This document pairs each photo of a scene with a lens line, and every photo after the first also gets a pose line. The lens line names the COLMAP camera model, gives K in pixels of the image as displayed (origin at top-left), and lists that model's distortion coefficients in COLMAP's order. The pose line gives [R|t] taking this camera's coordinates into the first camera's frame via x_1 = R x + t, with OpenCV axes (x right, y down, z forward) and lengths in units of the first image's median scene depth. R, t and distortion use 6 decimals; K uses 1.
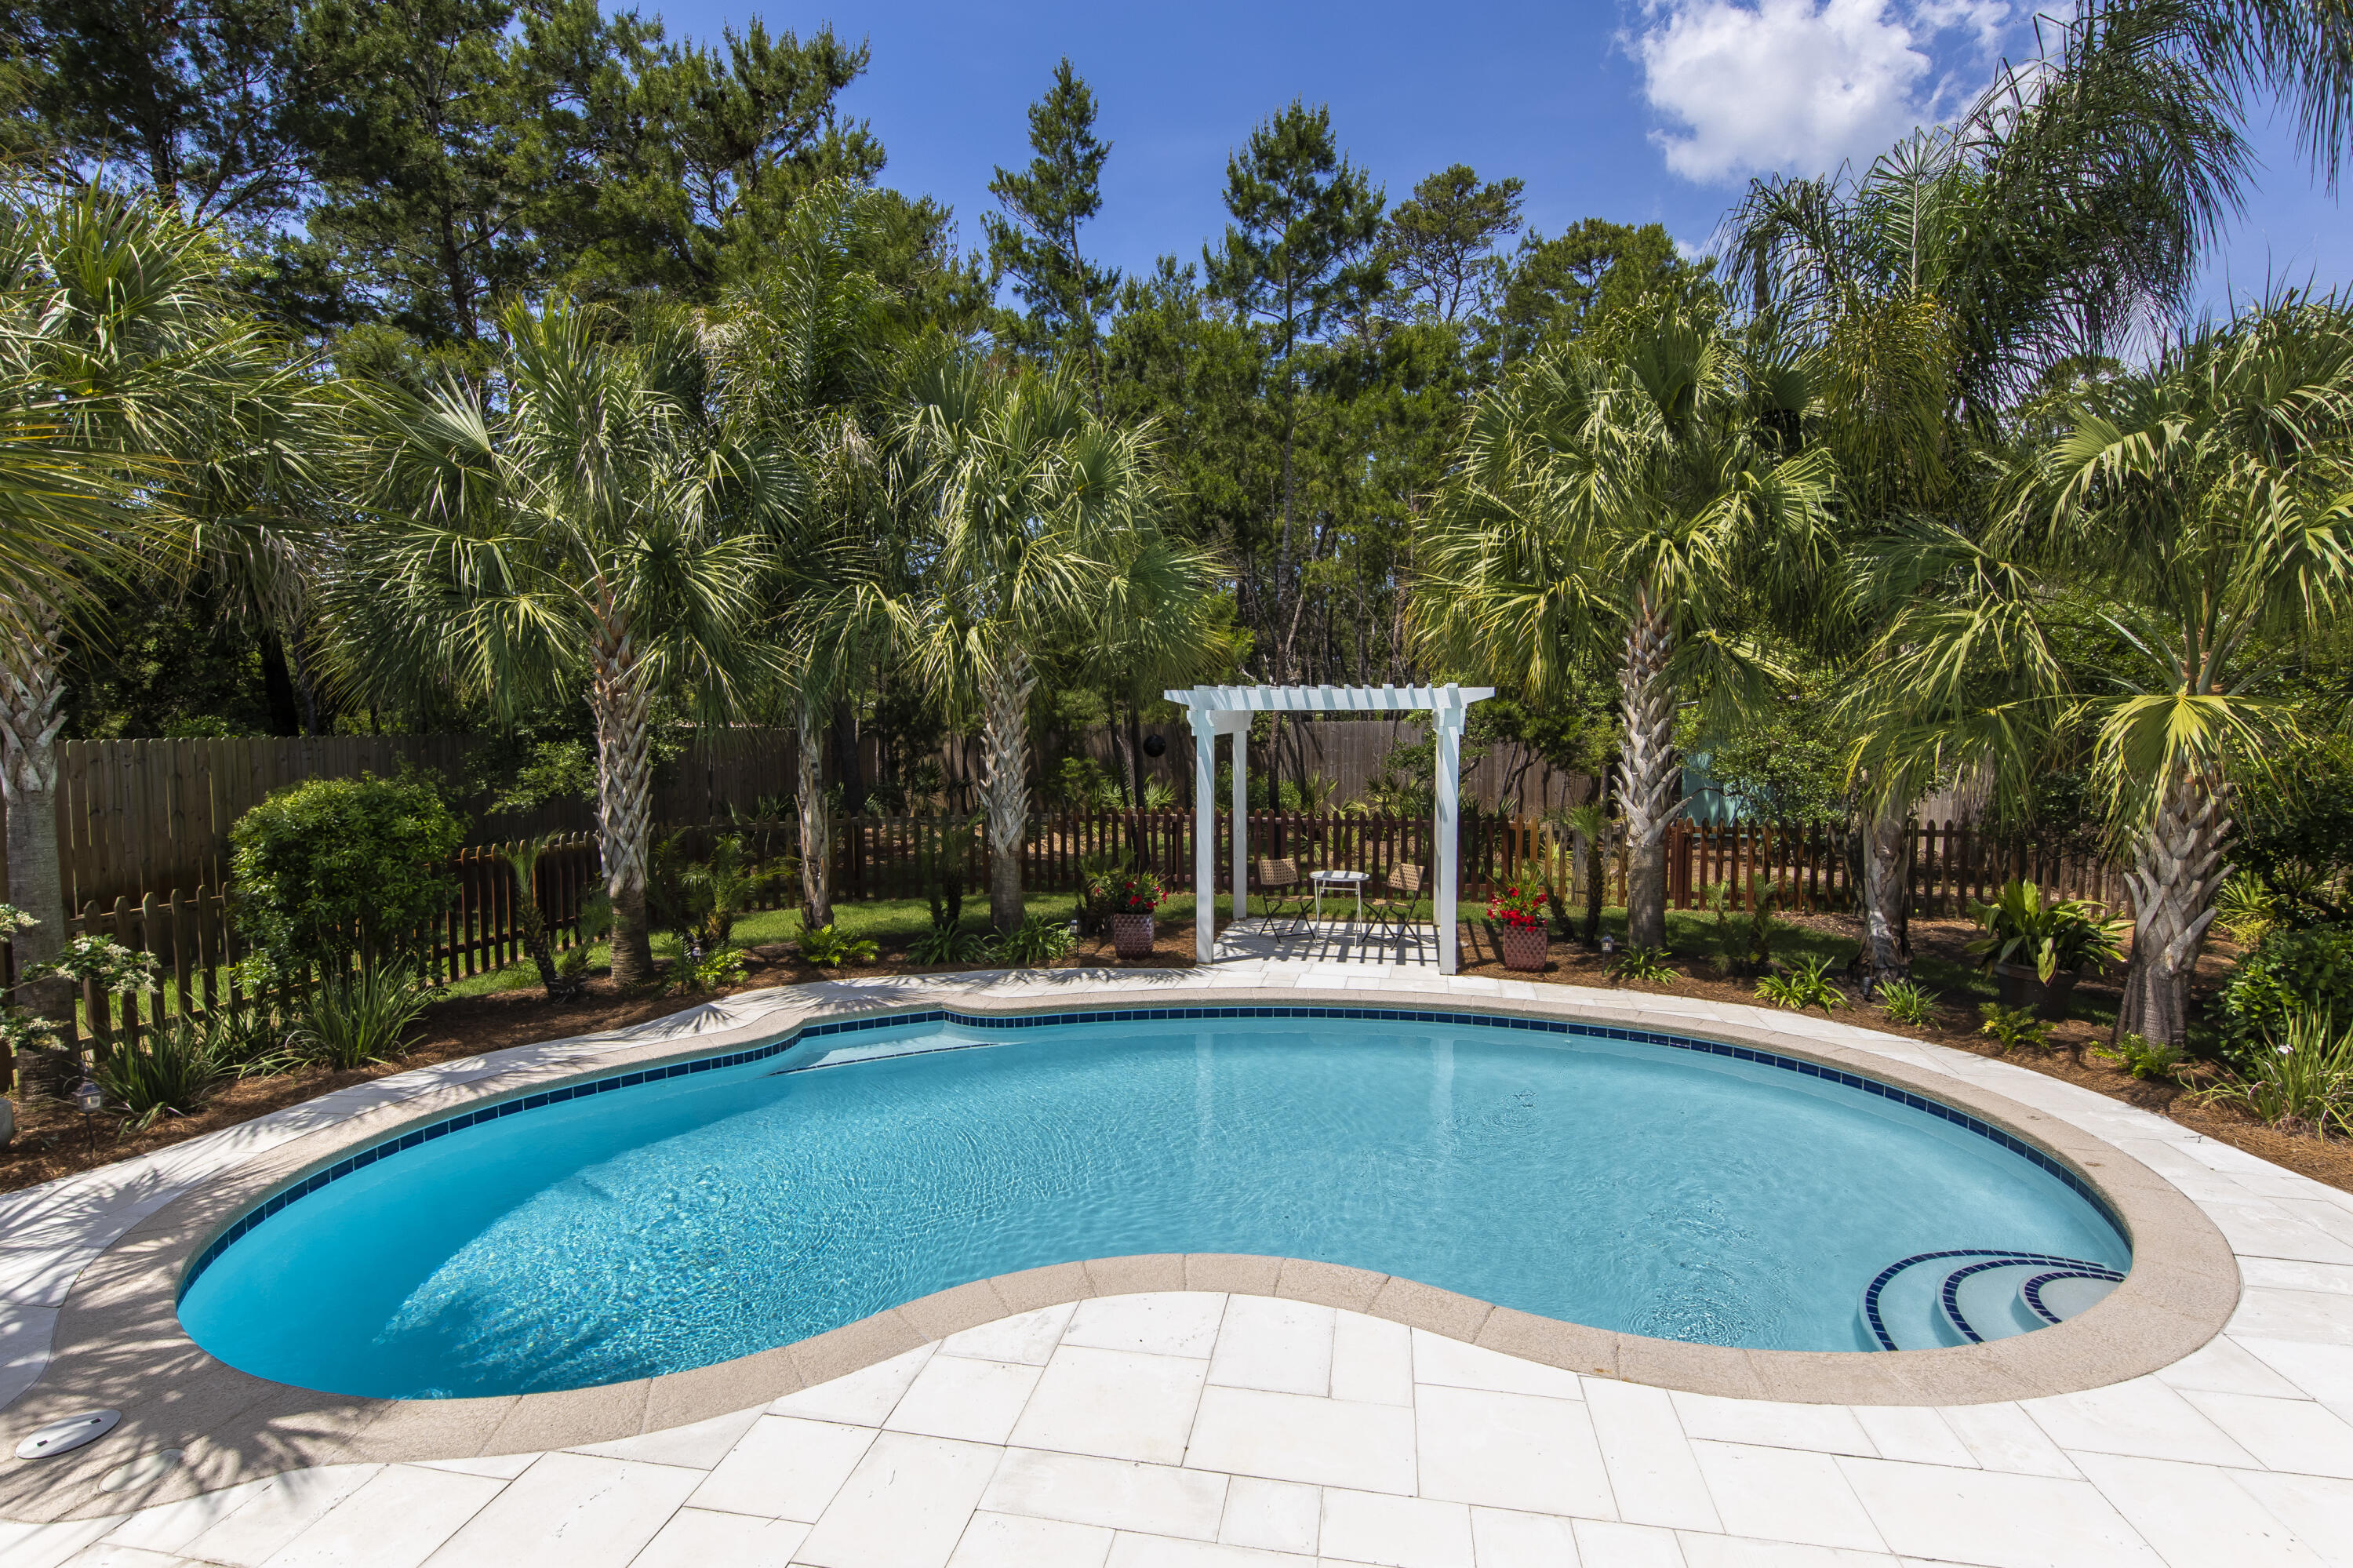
lens RADIAL K [[1044.3, 0, 1183.0], [0, 1044.3, 790.1], [0, 0, 1]] dist [0.002155, -0.000141]
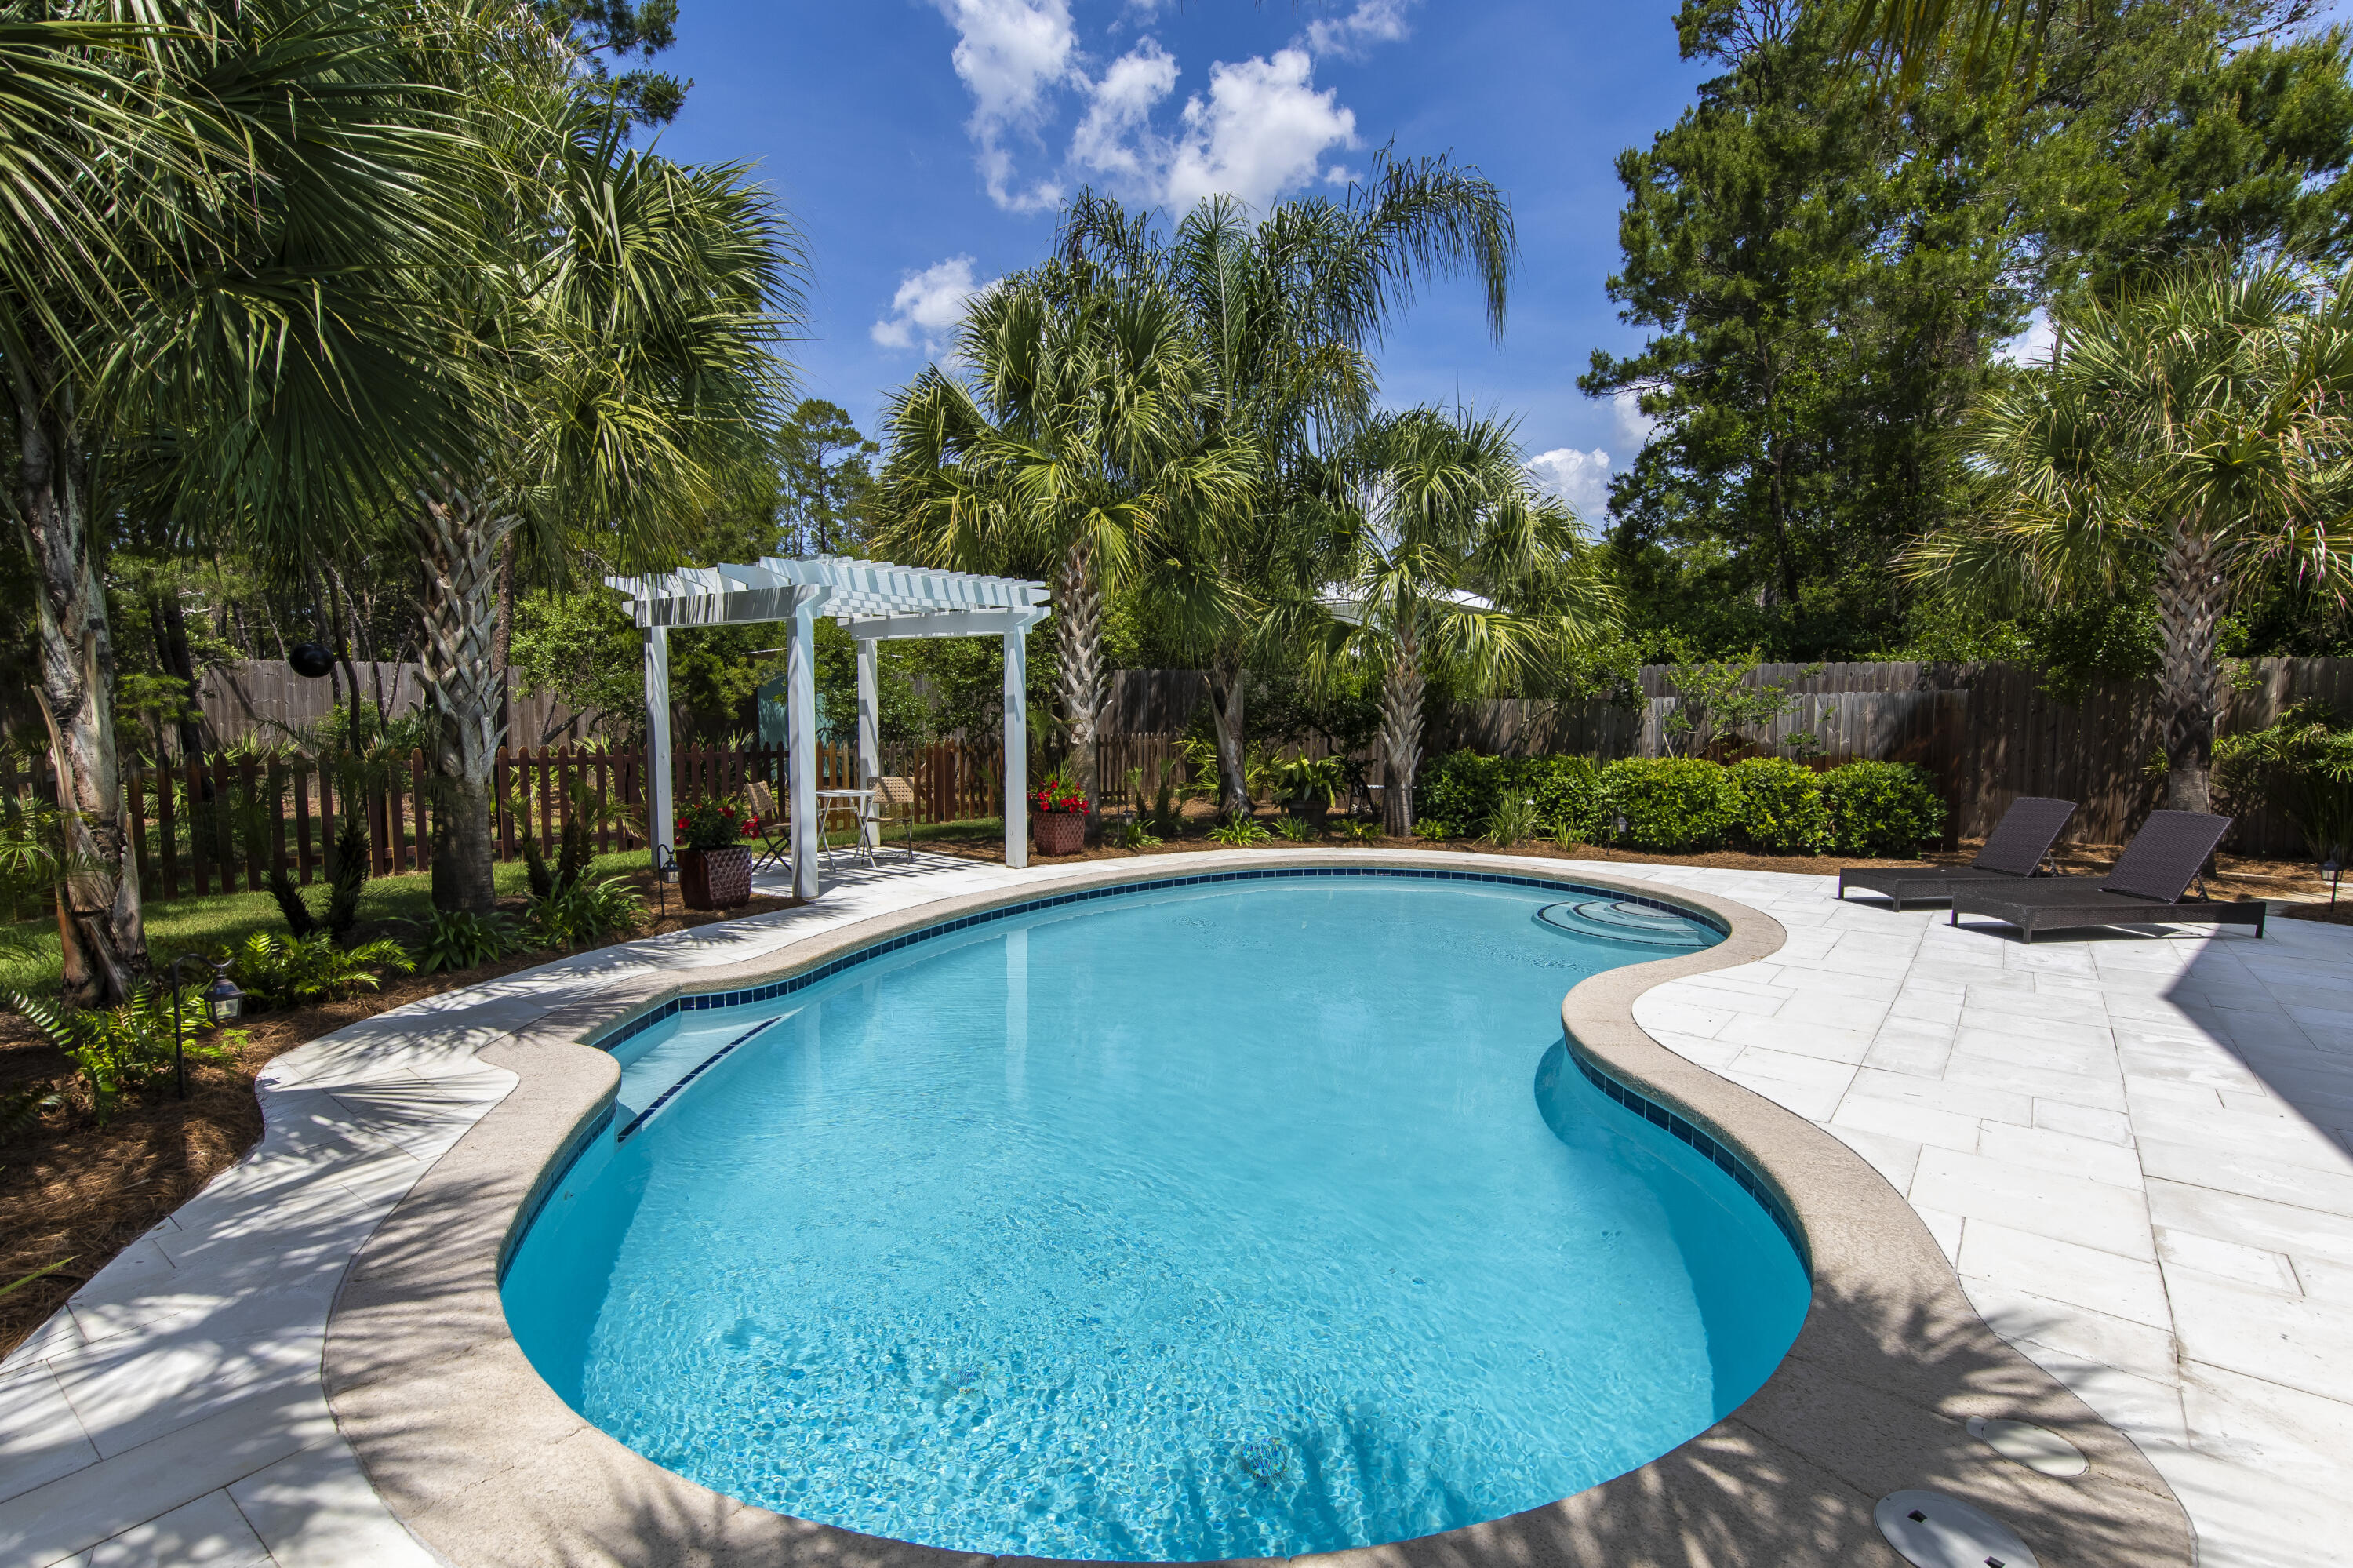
lens RADIAL K [[1044.3, 0, 1183.0], [0, 1044.3, 790.1], [0, 0, 1]] dist [0.002155, -0.000141]
pose [[0.501328, -0.069422, 0.862468, -0.814142], [0.046273, 0.997501, 0.053394, 0.077886], [-0.864019, 0.013141, 0.503287, 0.507166]]
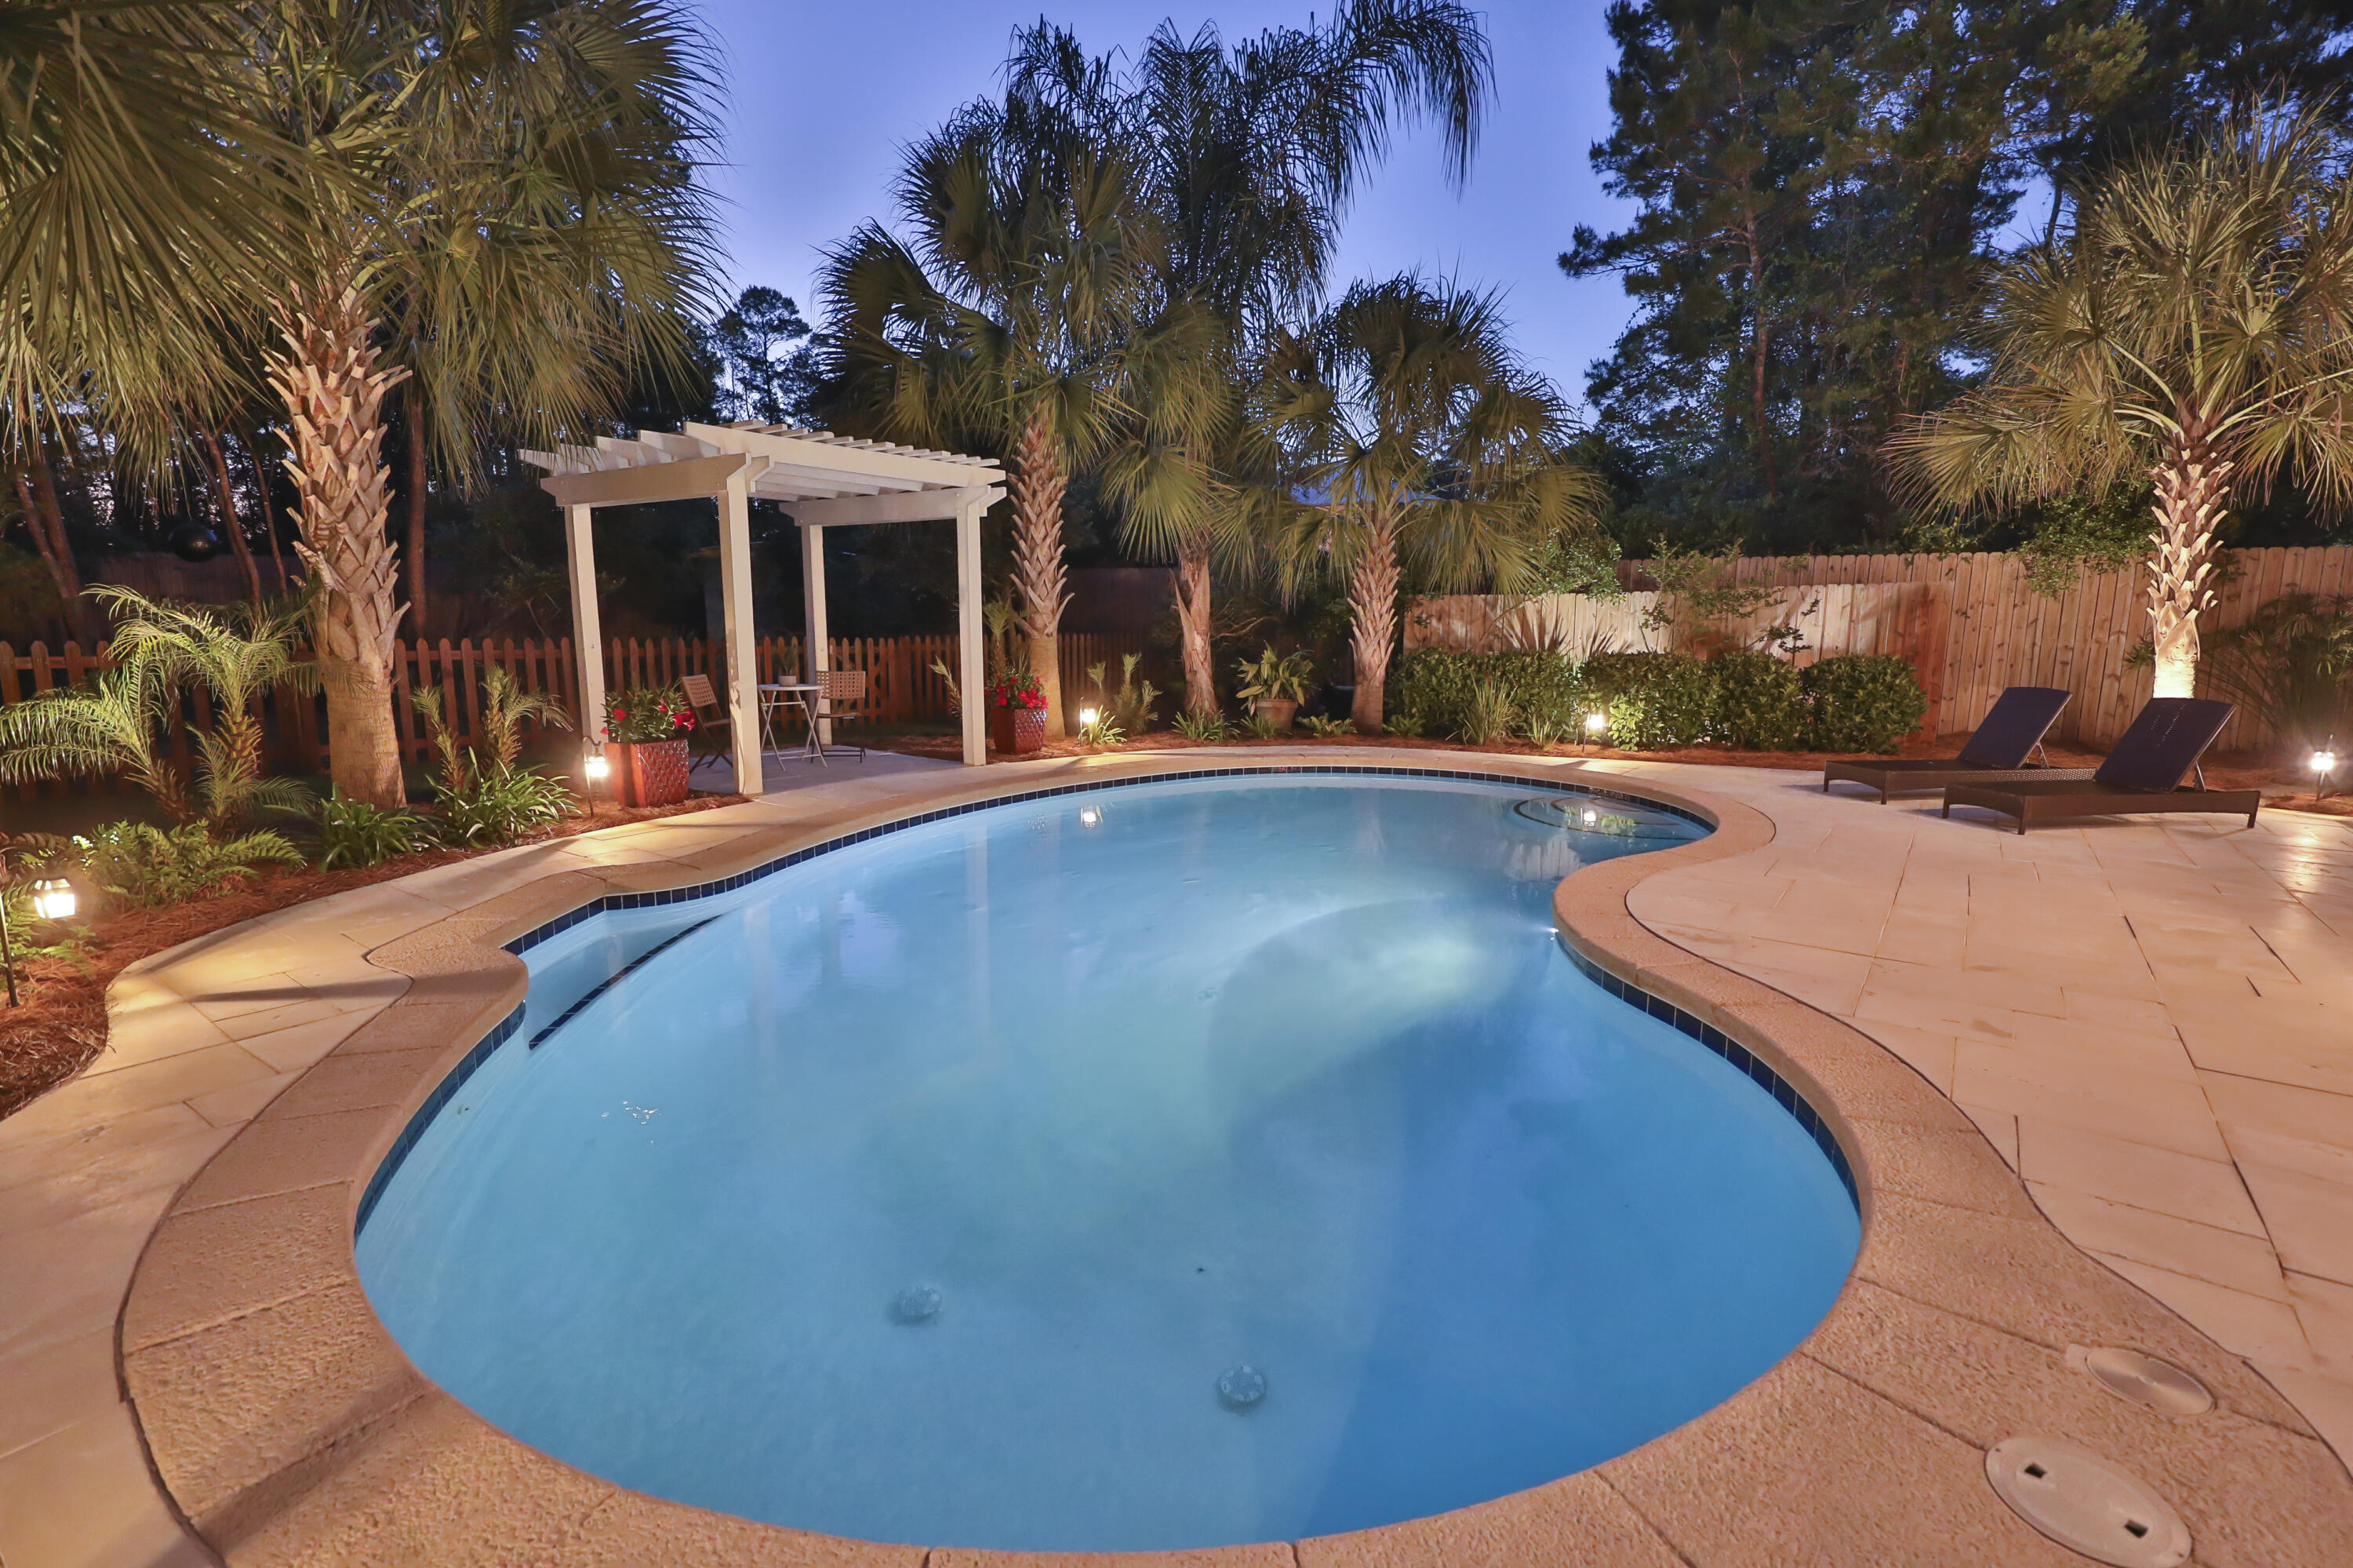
lens RADIAL K [[1035.2, 0, 1176.5], [0, 1035.2, 784.0], [0, 0, 1]] dist [-0.001948, -0.000086]
pose [[0.474894, -0.140164, 0.868810, -0.763926], [0.045267, 0.989819, 0.134944, 0.100132], [-0.878878, -0.024756, 0.476403, 0.541067]]
